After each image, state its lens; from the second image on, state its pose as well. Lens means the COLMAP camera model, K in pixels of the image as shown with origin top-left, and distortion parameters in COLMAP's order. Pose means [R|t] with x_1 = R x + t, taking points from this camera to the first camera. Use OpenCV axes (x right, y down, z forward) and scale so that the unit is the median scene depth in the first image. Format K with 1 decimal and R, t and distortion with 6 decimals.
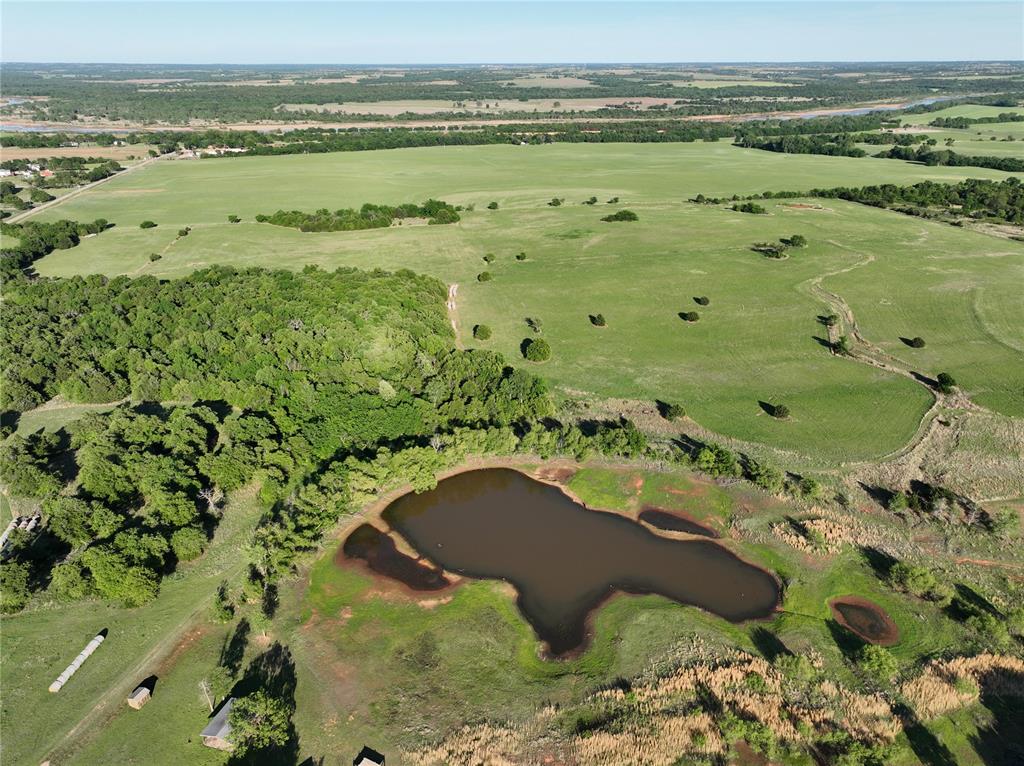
lens RADIAL K [[719.6, 0, 512.9], [0, 719.6, 382.4], [0, 0, 1]] dist [-0.004082, 0.021300]
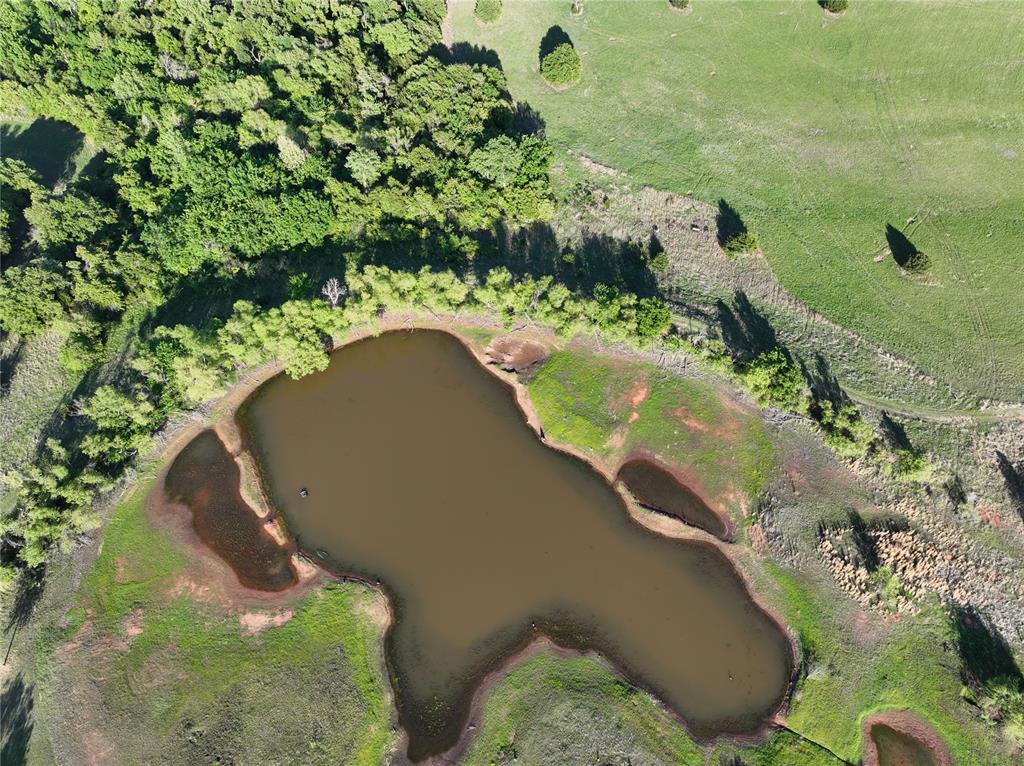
lens RADIAL K [[719.6, 0, 512.9], [0, 719.6, 382.4], [0, 0, 1]] dist [-0.004082, 0.021300]
pose [[0.987830, 0.135330, -0.076670, 0.118793], [-0.073632, 0.841072, 0.535889, -0.217417], [0.137007, -0.523721, 0.840800, 0.483098]]
